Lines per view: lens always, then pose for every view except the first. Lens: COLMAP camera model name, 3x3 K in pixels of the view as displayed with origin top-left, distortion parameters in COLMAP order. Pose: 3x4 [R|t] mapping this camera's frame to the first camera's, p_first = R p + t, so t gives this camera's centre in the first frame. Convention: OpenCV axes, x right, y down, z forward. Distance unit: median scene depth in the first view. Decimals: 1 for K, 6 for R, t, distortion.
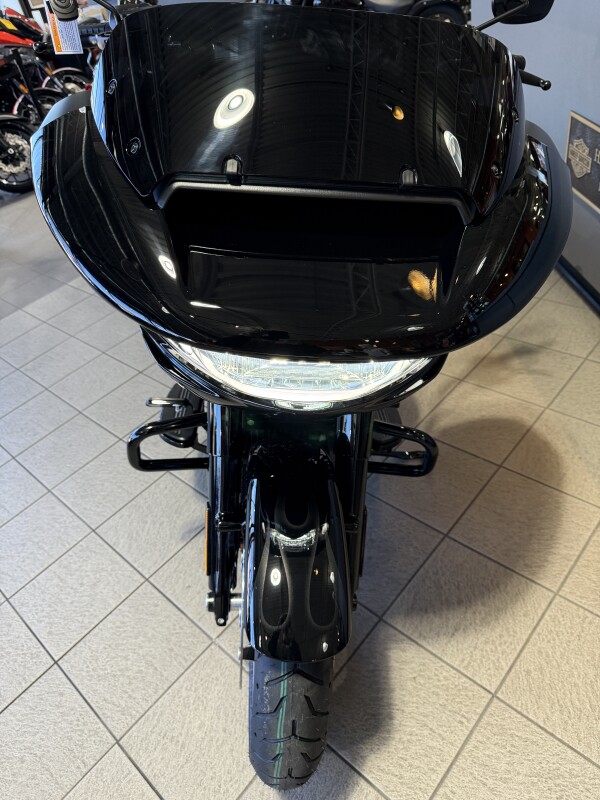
lens RADIAL K [[587.1, 0, 300.0], [0, 587.1, 400.0], [0, 0, 1]] dist [-0.006211, -0.005046]
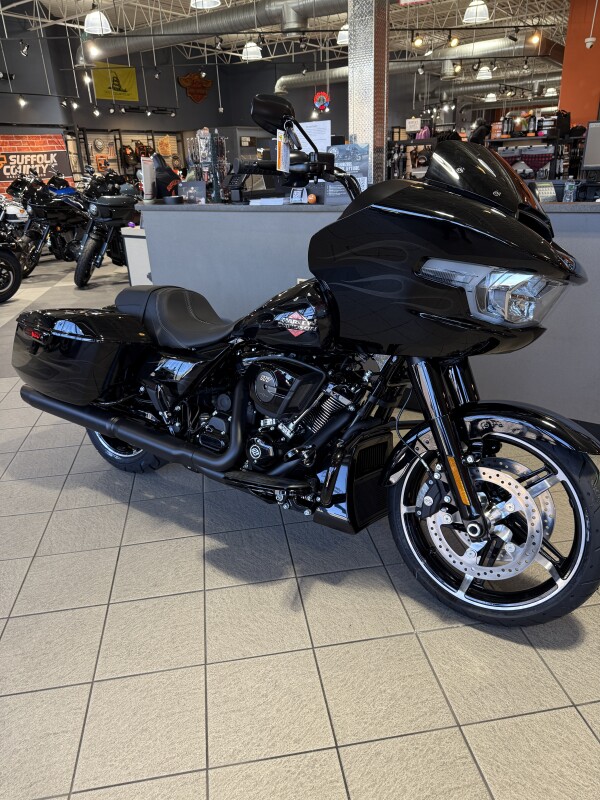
lens RADIAL K [[571.2, 0, 290.0], [0, 571.2, 402.9], [0, 0, 1]] dist [-0.023005, -0.001984]
pose [[0.623865, -0.161176, 0.764732, -1.199999], [0.446320, 0.876721, -0.179327, 0.122507], [-0.641553, 0.453191, 0.618892, 0.304431]]
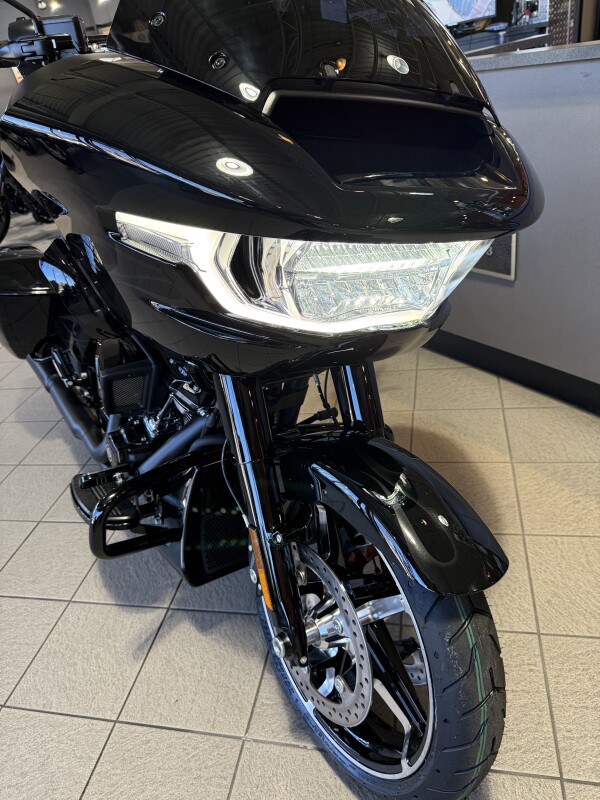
lens RADIAL K [[589.1, 0, 292.0], [0, 589.1, 400.3], [0, 0, 1]] dist [-0.047399, 0.033716]
pose [[0.866803, -0.231900, 0.441446, -0.379038], [0.329828, 0.930593, -0.158776, 0.137413], [-0.373986, 0.283229, 0.883128, 0.140358]]
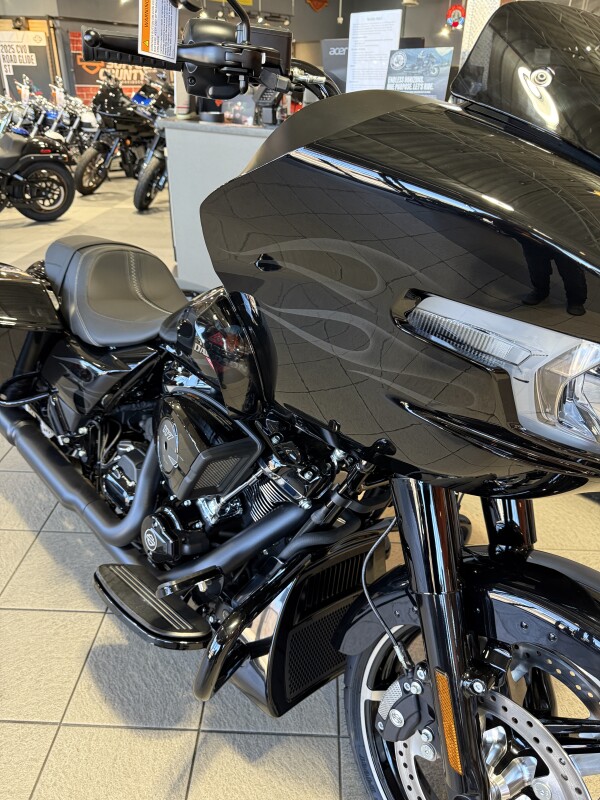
lens RADIAL K [[589.1, 0, 292.0], [0, 589.1, 400.3], [0, 0, 1]] dist [-0.047399, 0.033716]
pose [[0.747247, -0.136551, 0.650366, -0.600939], [0.298738, 0.943225, -0.145199, -0.065181], [-0.593614, 0.302789, 0.745615, 0.418729]]
